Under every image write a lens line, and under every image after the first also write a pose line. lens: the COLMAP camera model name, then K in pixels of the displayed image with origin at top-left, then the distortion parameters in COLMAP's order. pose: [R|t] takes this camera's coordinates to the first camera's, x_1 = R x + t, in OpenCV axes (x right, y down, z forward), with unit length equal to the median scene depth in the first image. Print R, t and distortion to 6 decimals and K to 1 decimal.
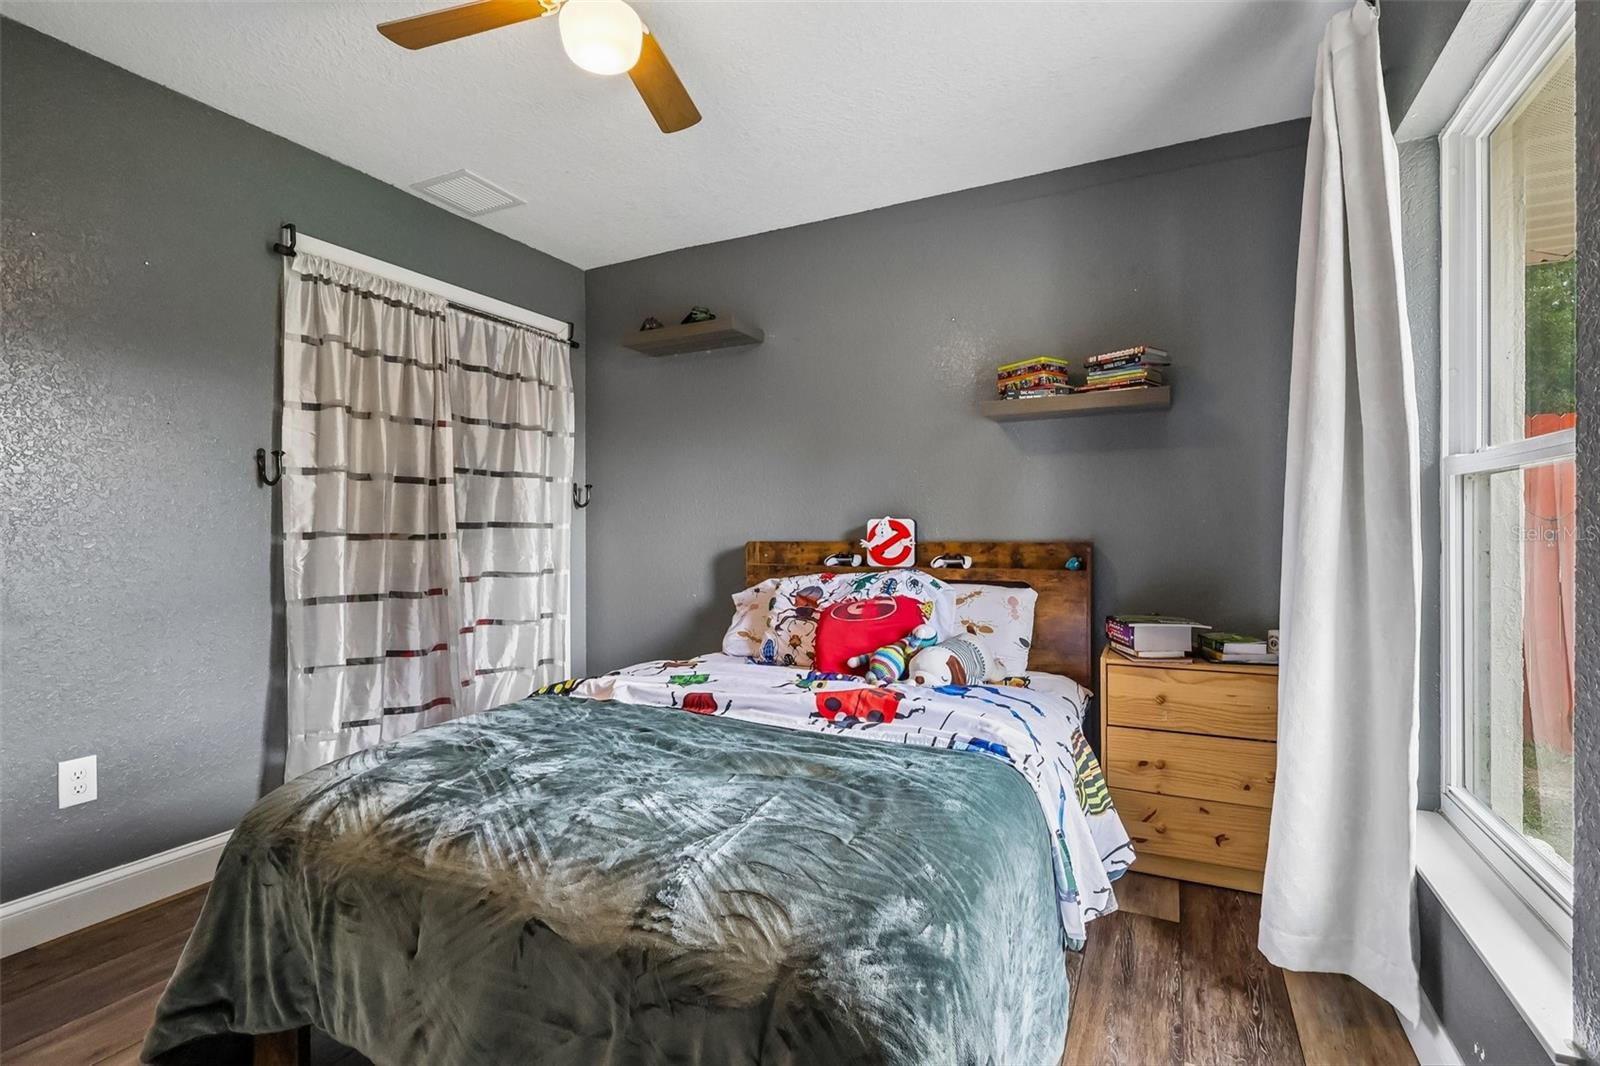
lens RADIAL K [[740.0, 0, 803.2], [0, 740.0, 527.1], [0, 0, 1]] dist [-0.004228, 0.002097]
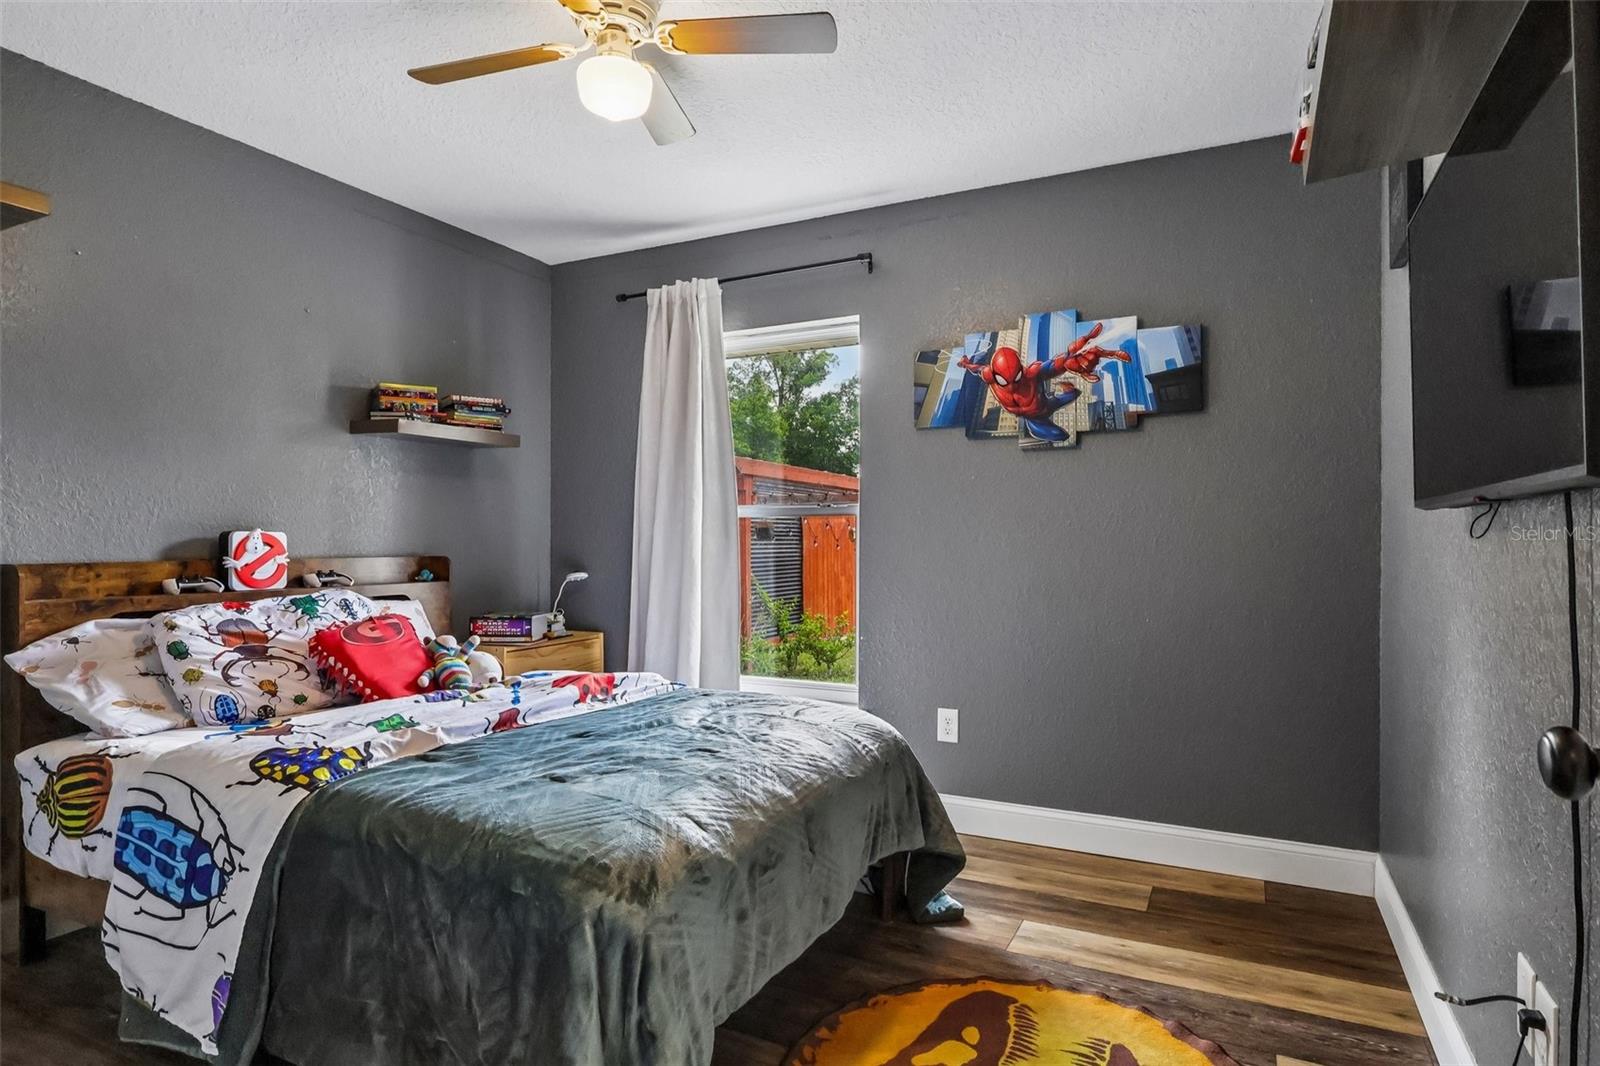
lens RADIAL K [[860.4, 0, 803.4], [0, 860.4, 531.7], [0, 0, 1]] dist [0.008352, 0.001555]
pose [[0.004678, 0.017258, 0.999840, -0.838936], [0.000049, 0.999851, -0.017258, 0.005804], [-0.999989, 0.000130, 0.004676, 0.395045]]
